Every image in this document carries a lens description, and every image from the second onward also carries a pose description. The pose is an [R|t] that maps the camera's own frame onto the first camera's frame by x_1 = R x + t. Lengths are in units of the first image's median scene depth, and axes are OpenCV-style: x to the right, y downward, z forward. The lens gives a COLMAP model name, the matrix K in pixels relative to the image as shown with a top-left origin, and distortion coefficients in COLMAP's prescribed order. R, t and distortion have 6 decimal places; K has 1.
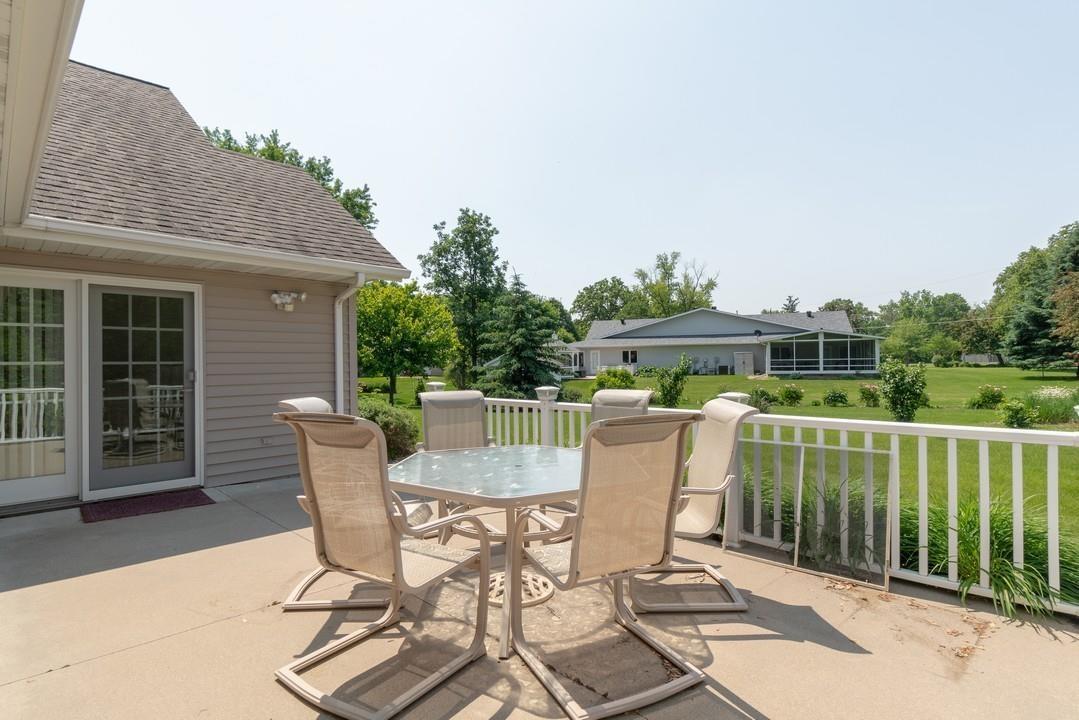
lens RADIAL K [[509.5, 0, 513.7], [0, 509.5, 367.9], [0, 0, 1]] dist [0.002608, 0.000122]
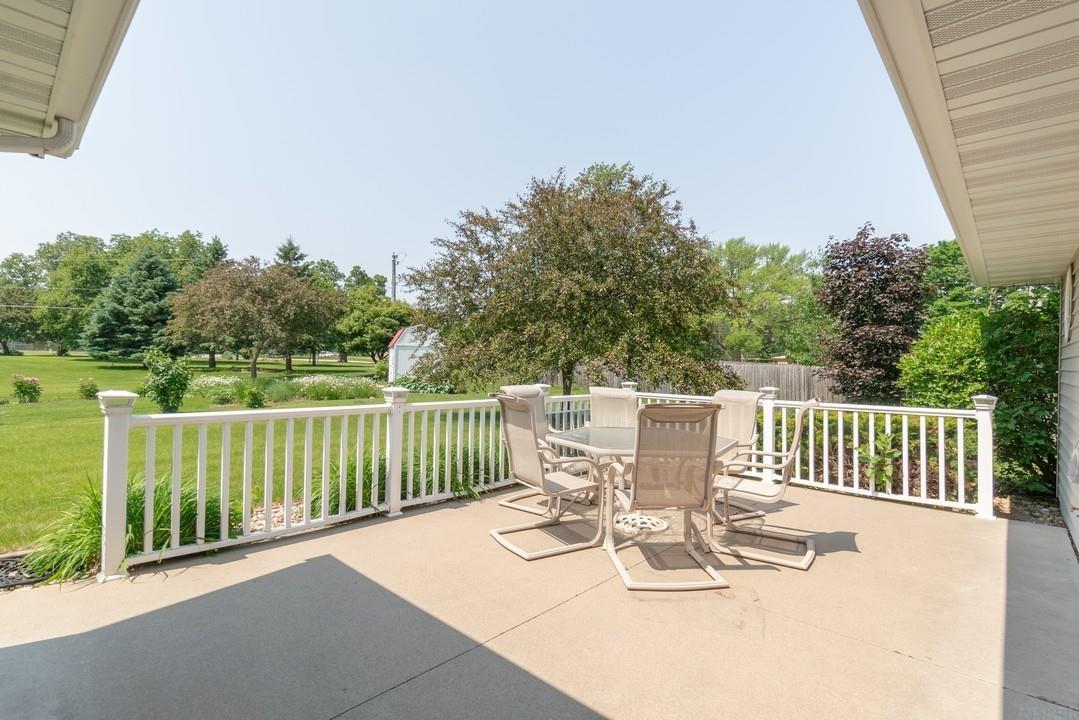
lens RADIAL K [[509.5, 0, 537.6], [0, 509.5, 360.0], [0, 0, 1]] dist [0.002608, 0.000122]
pose [[-0.062408, 0.008069, 0.998018, -0.158240], [-0.015871, 0.999833, -0.009077, -0.001879], [-0.997924, -0.016406, -0.062270, 0.154862]]
